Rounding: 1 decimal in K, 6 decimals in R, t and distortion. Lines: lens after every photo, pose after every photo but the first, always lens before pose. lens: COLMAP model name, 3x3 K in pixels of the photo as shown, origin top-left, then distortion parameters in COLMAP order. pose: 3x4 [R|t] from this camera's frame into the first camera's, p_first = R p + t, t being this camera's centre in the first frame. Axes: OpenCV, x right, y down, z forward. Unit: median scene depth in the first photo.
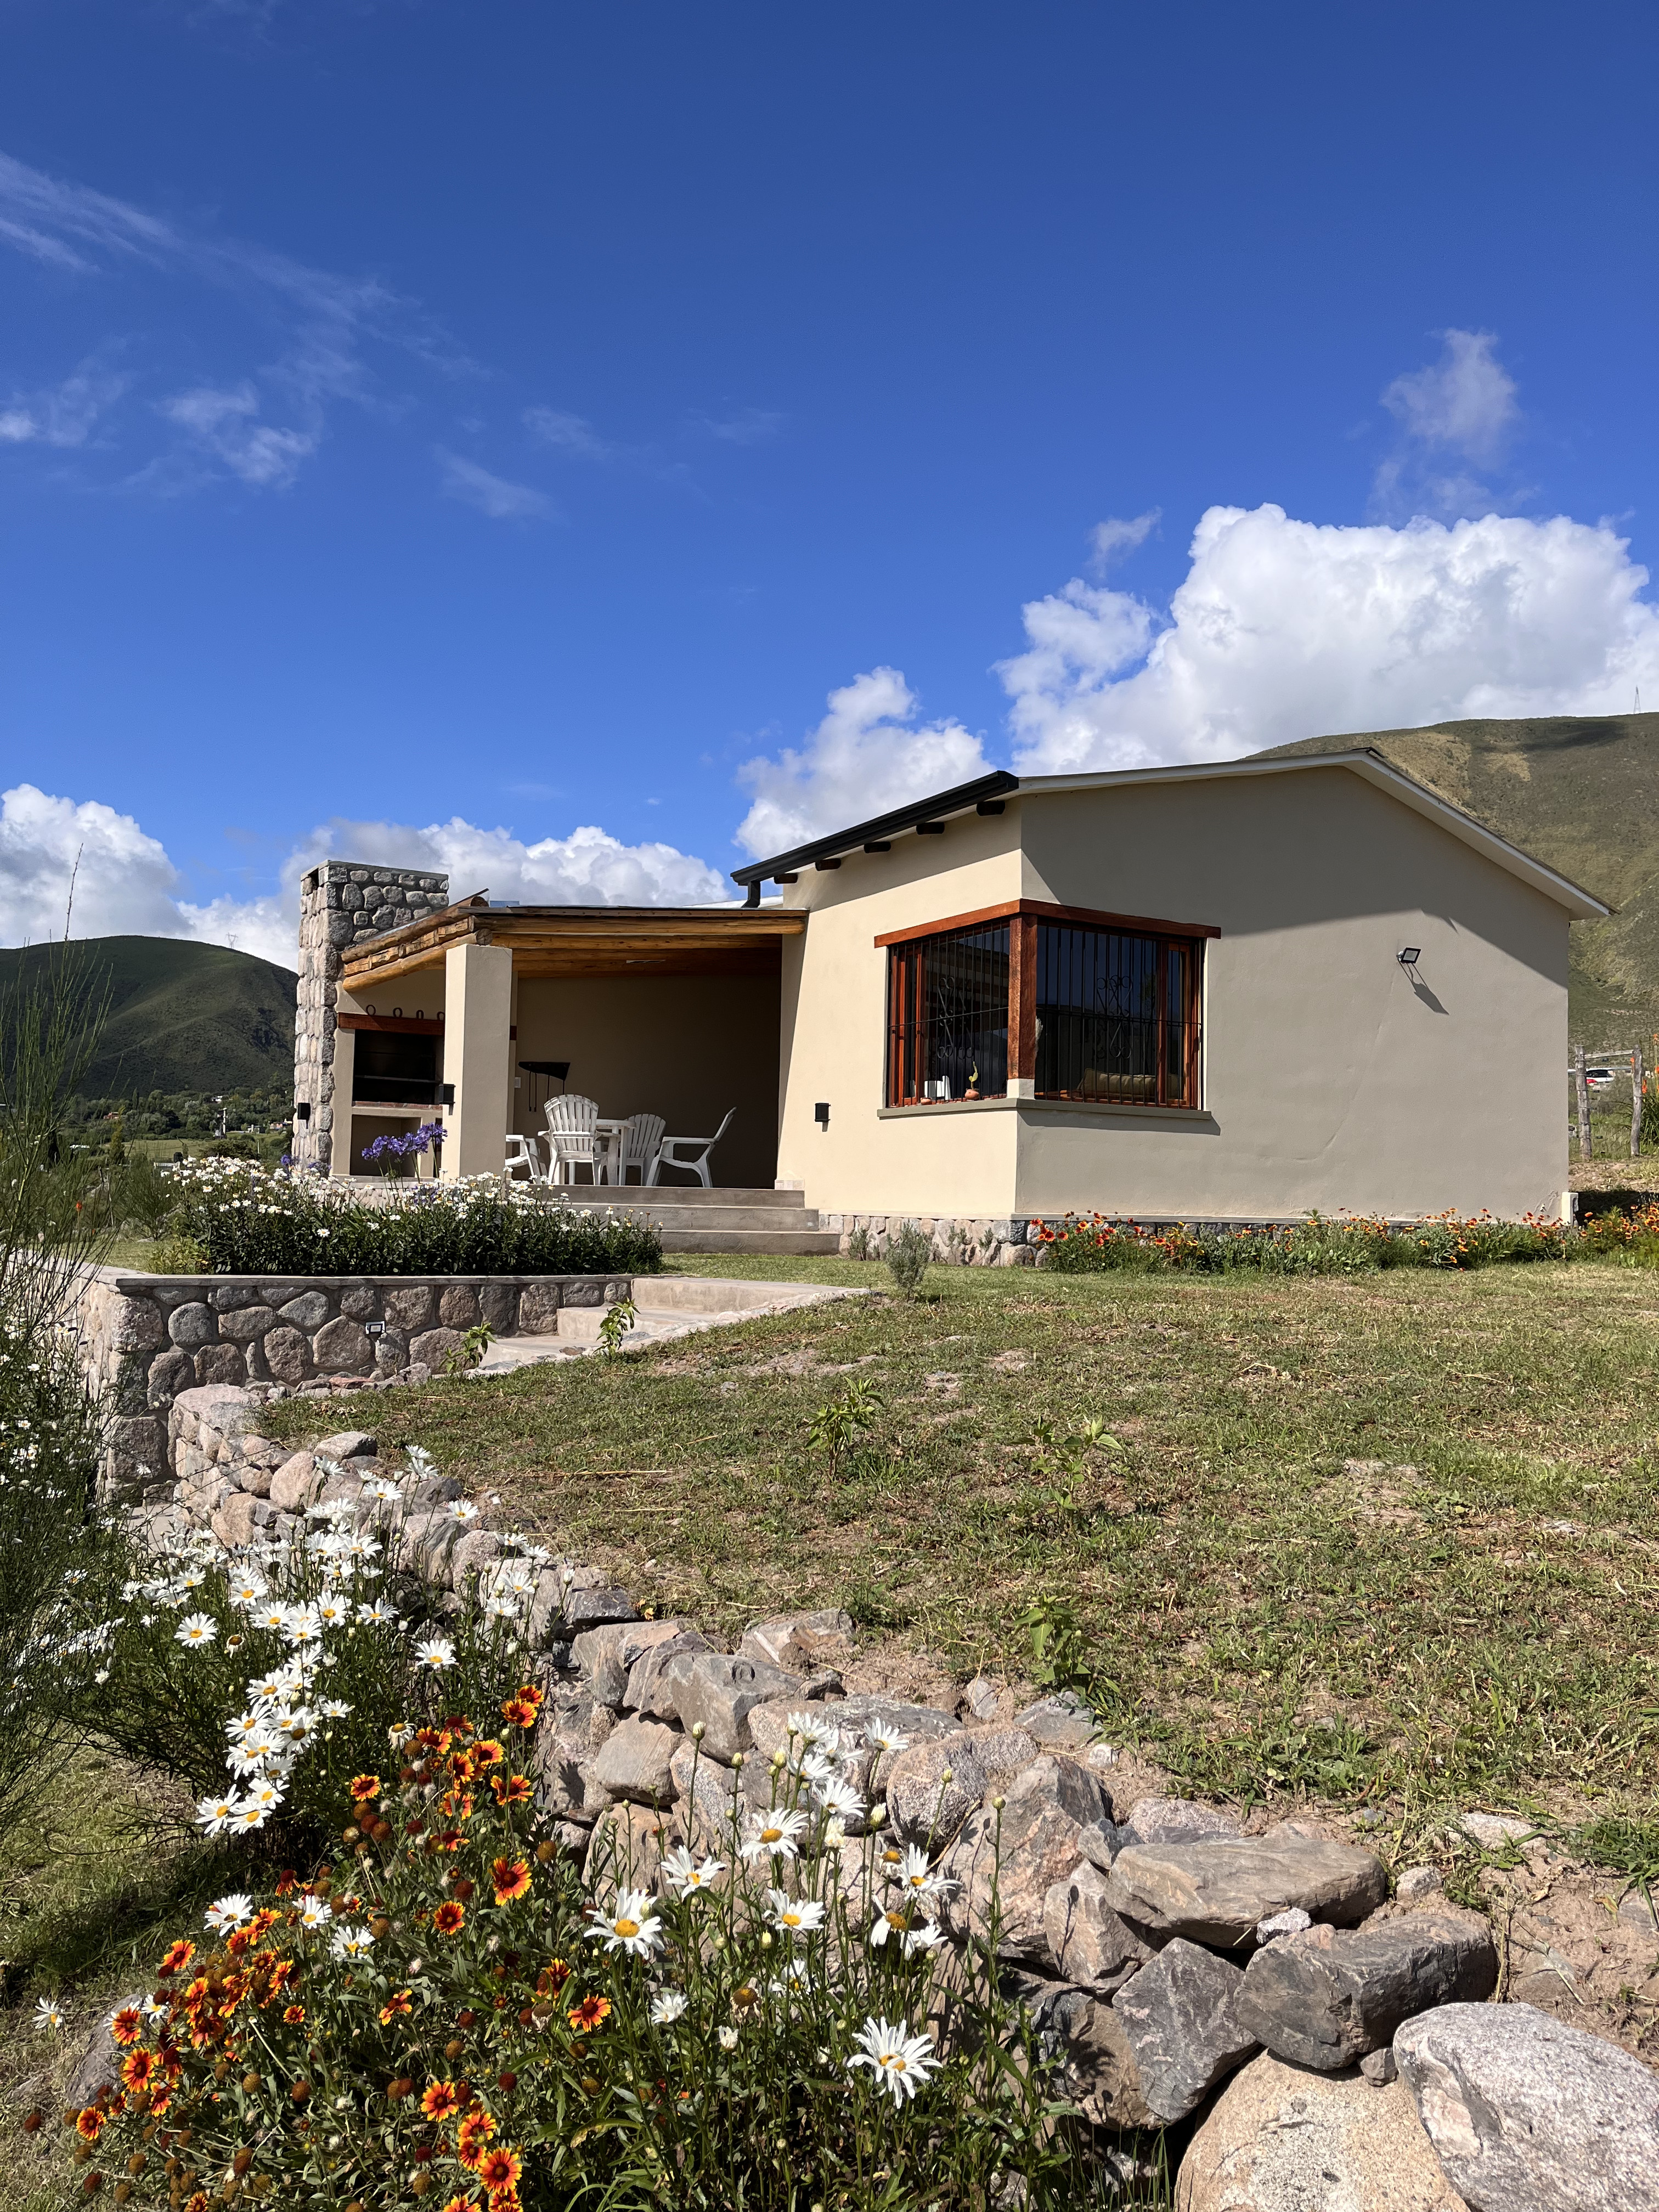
lens RADIAL K [[1663.8, 0, 829.5], [0, 1663.8, 1106.0], [0, 0, 1]] dist [0.091386, -0.177488]
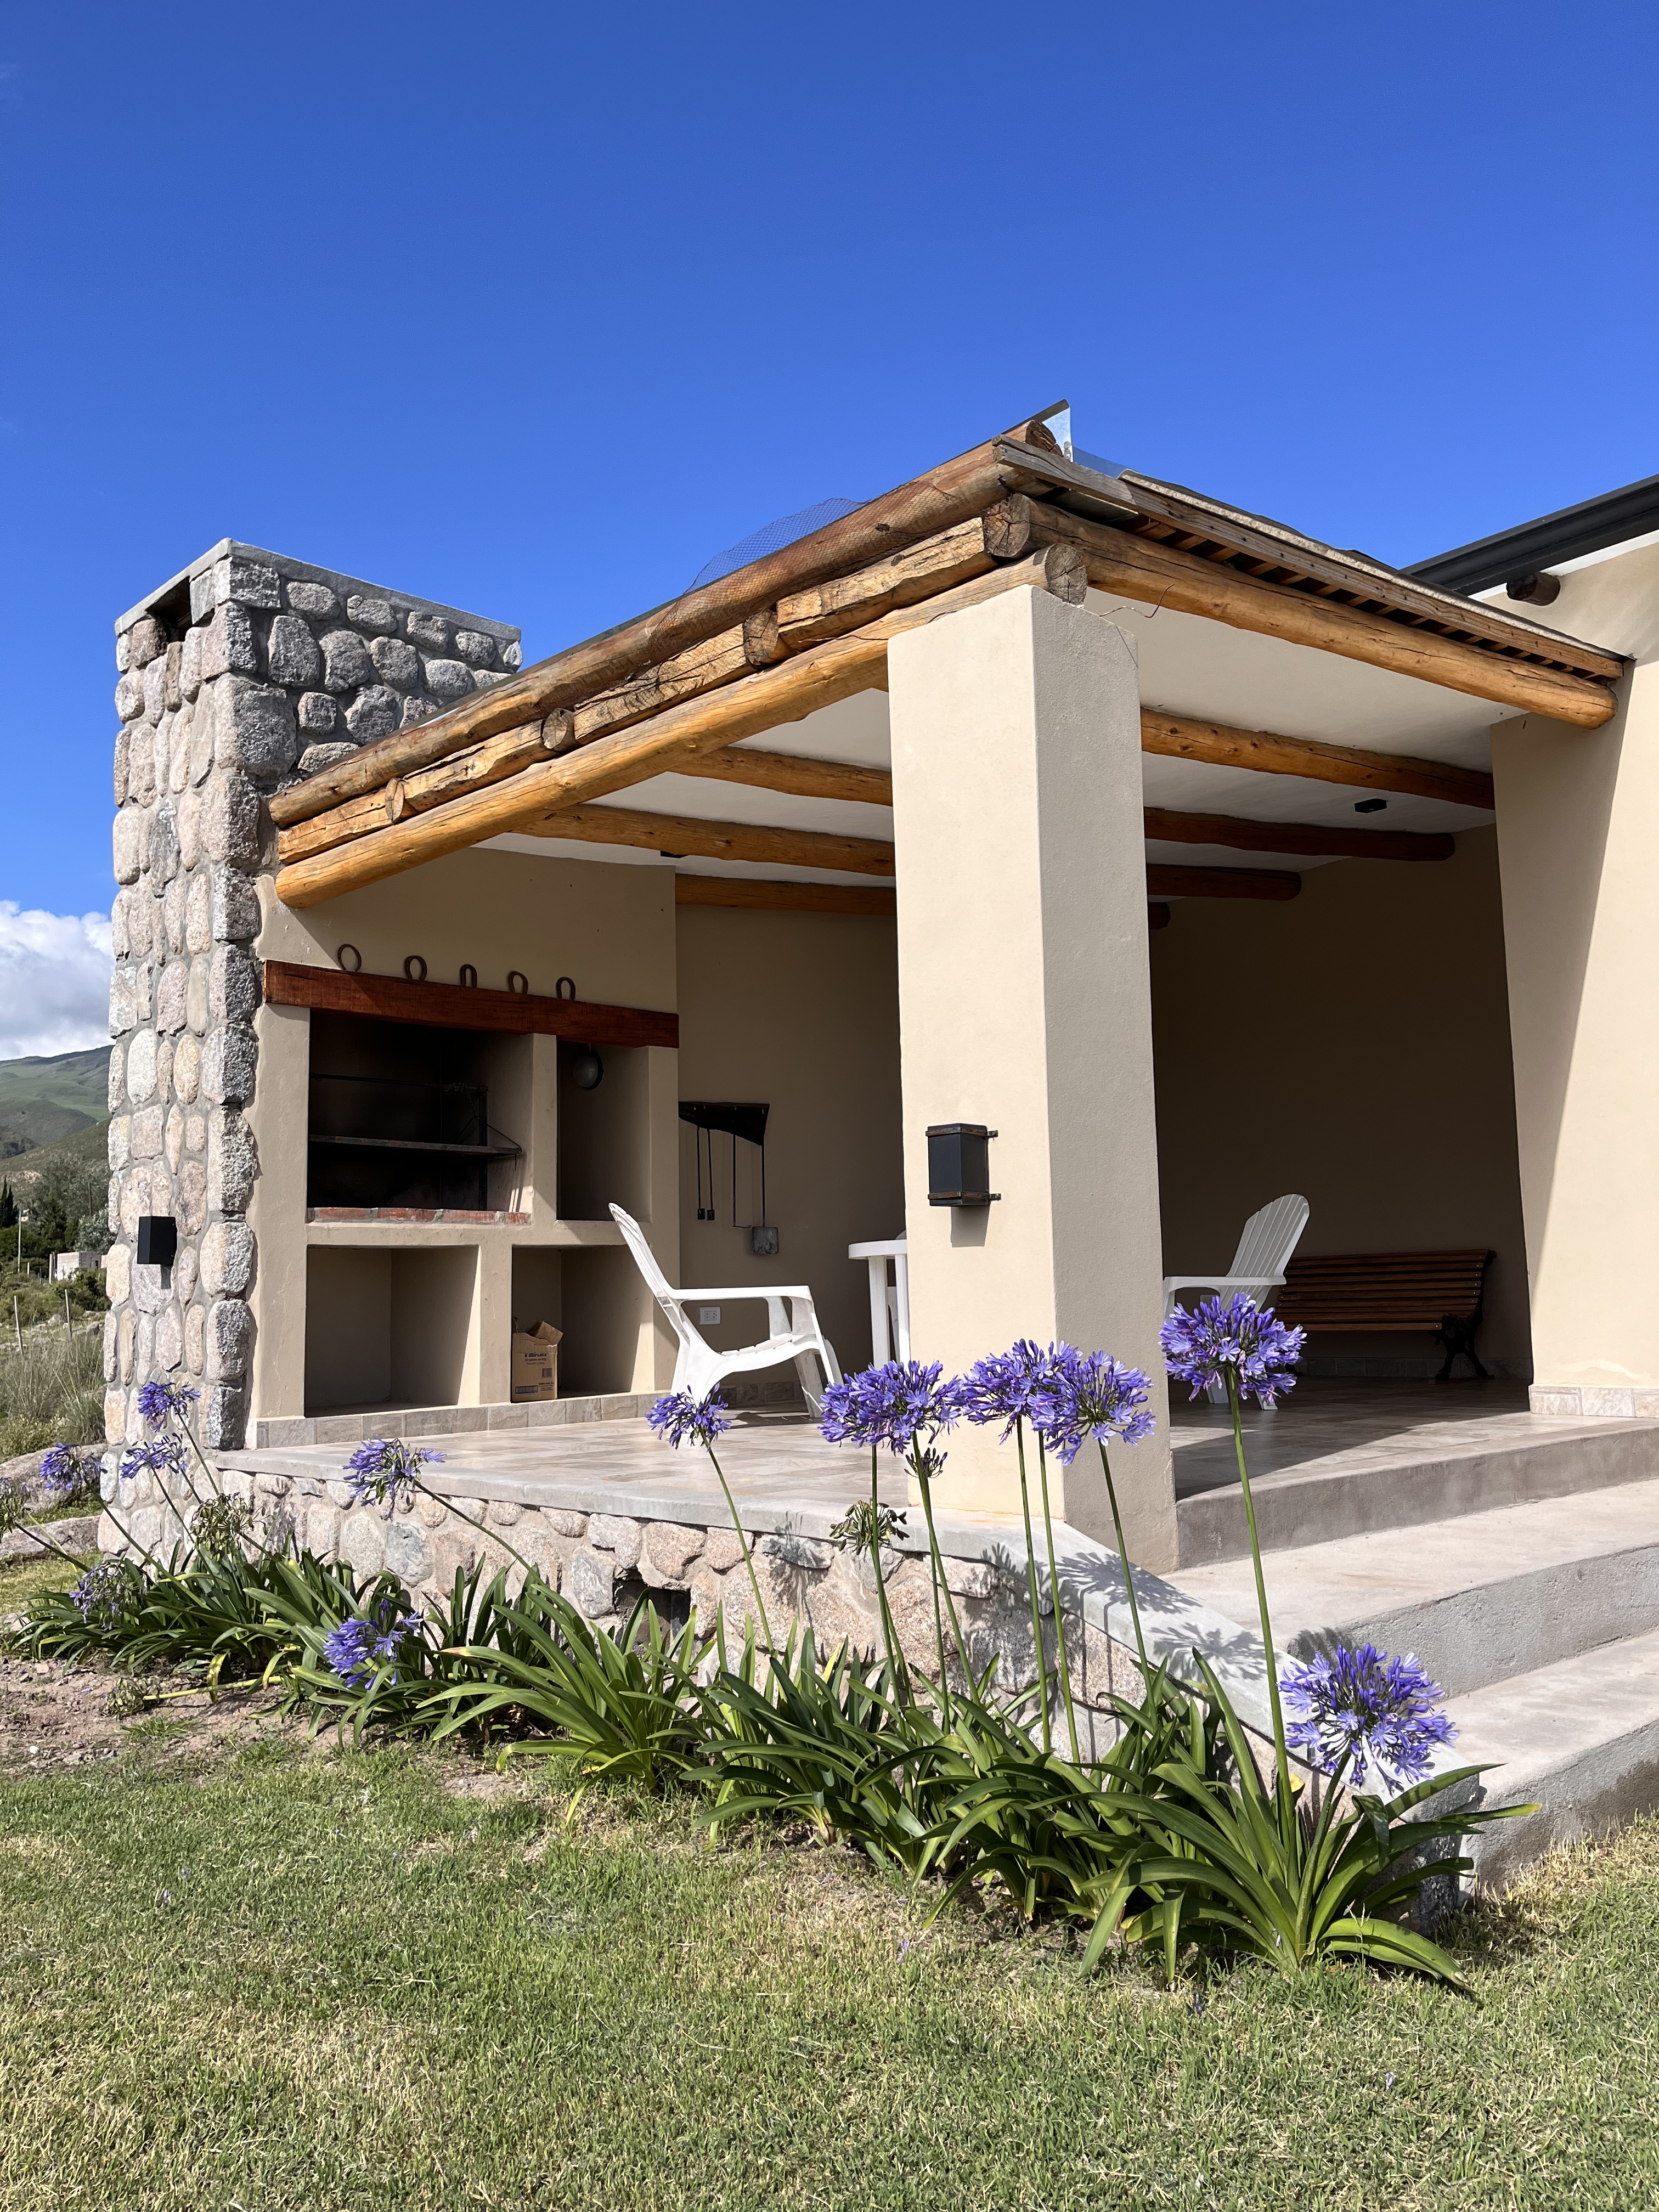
lens RADIAL K [[1663.8, 0, 829.5], [0, 1663.8, 1106.0], [0, 0, 1]] dist [0.091386, -0.177488]
pose [[0.976811, -0.016942, 0.213433, -0.251786], [0.029135, 0.998110, -0.054115, -0.002005], [-0.212113, 0.059078, 0.975458, 0.624926]]
